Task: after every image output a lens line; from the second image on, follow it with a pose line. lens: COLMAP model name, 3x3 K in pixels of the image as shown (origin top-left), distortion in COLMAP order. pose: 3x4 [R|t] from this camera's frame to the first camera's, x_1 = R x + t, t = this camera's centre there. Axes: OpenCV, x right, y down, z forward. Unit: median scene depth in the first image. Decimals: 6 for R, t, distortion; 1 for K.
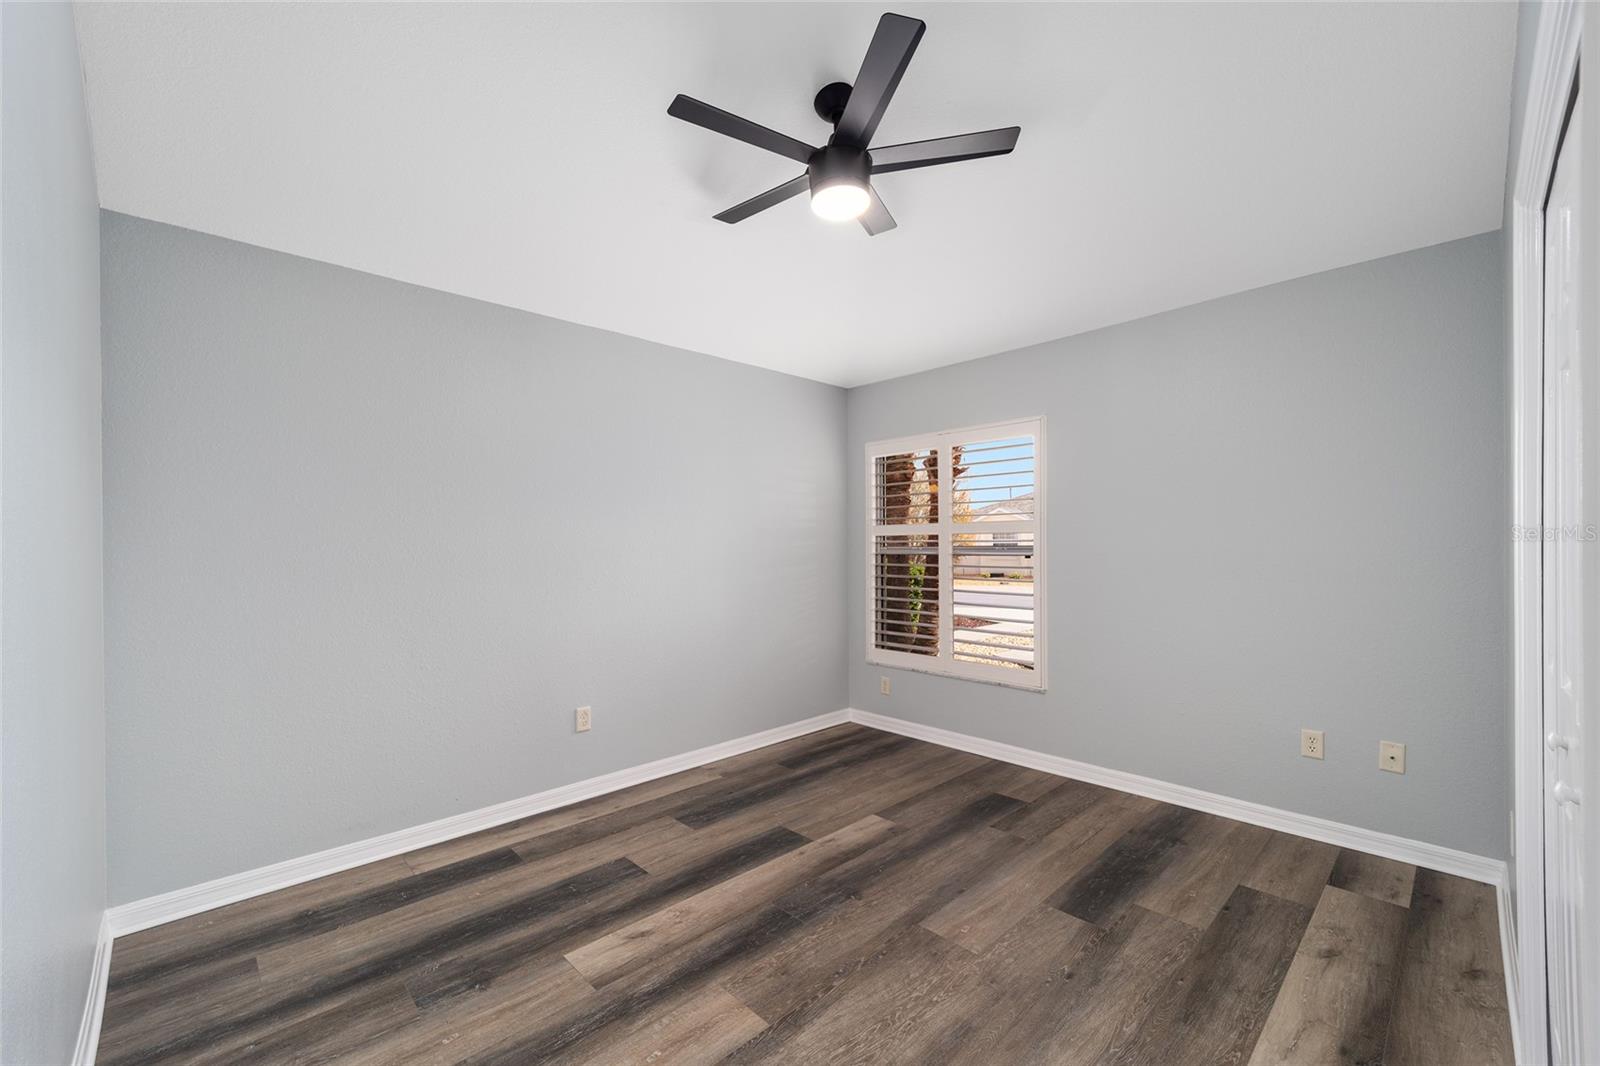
lens RADIAL K [[640.5, 0, 799.9], [0, 640.5, 541.1], [0, 0, 1]] dist [0.000966, 0.000035]
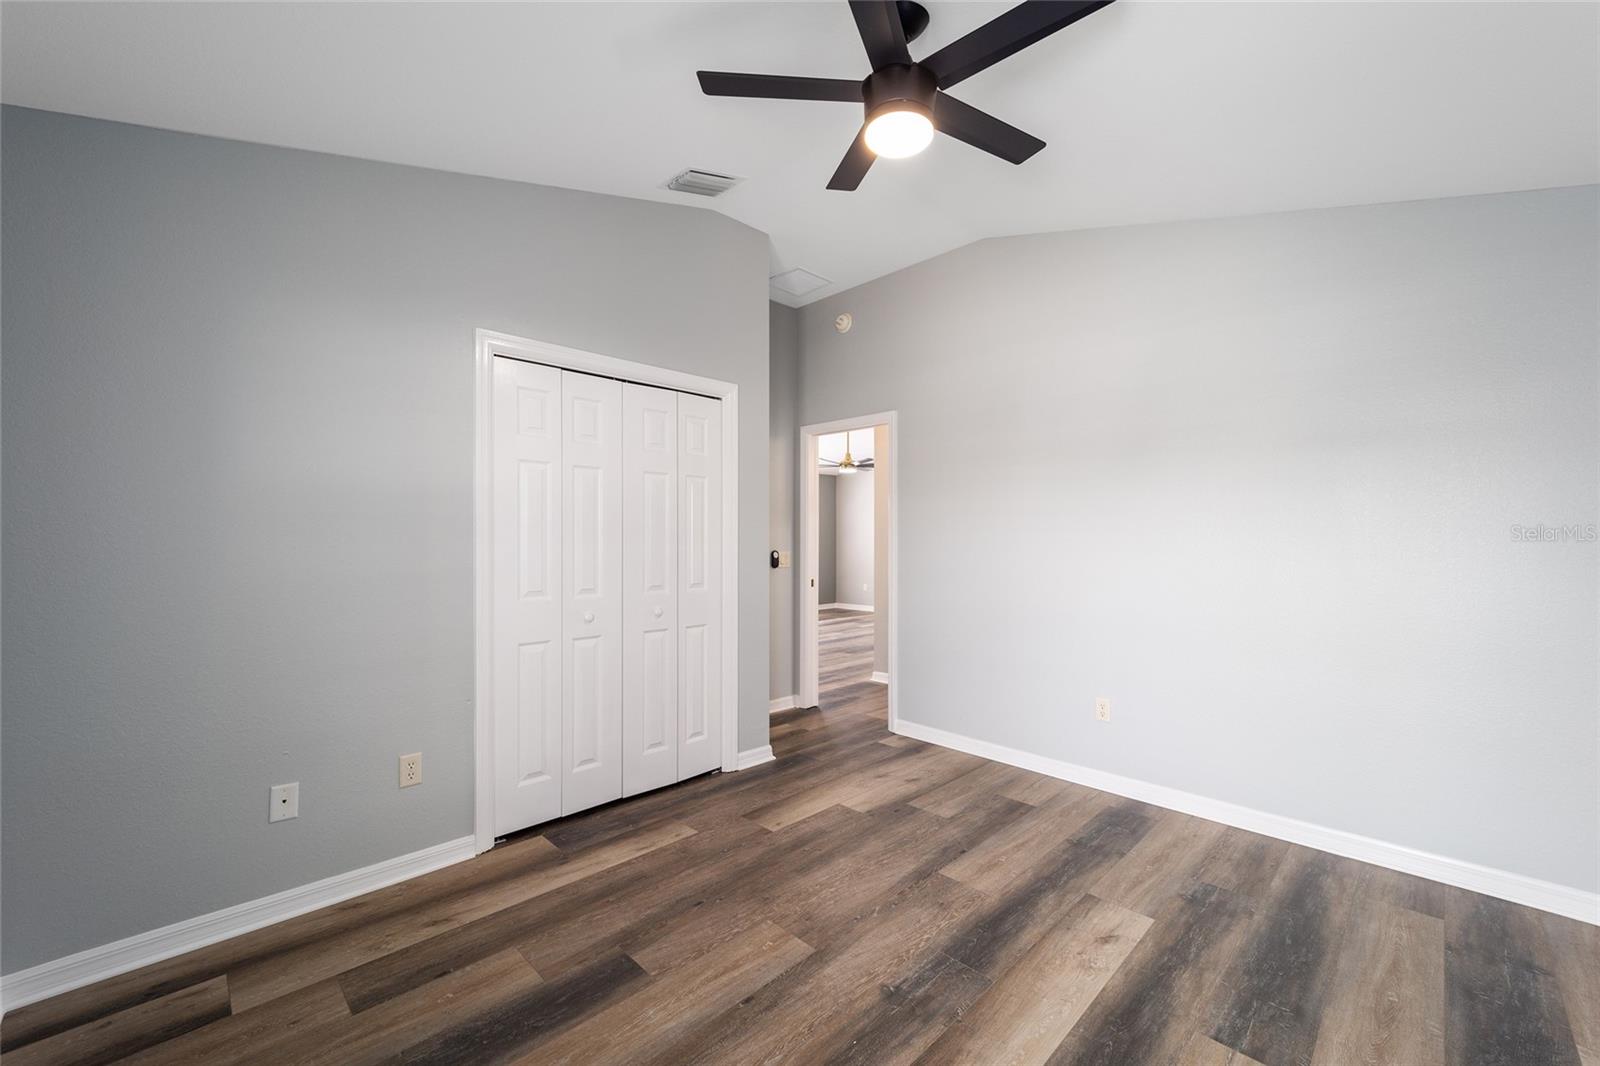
lens RADIAL K [[640.5, 0, 795.6], [0, 640.5, 540.6], [0, 0, 1]] dist [0.000966, 0.000035]
pose [[-0.999953, 0.005132, -0.008216, 0.231863], [0.005192, 0.999960, -0.007322, 0.019286], [0.008178, -0.007365, -0.999939, 2.035248]]
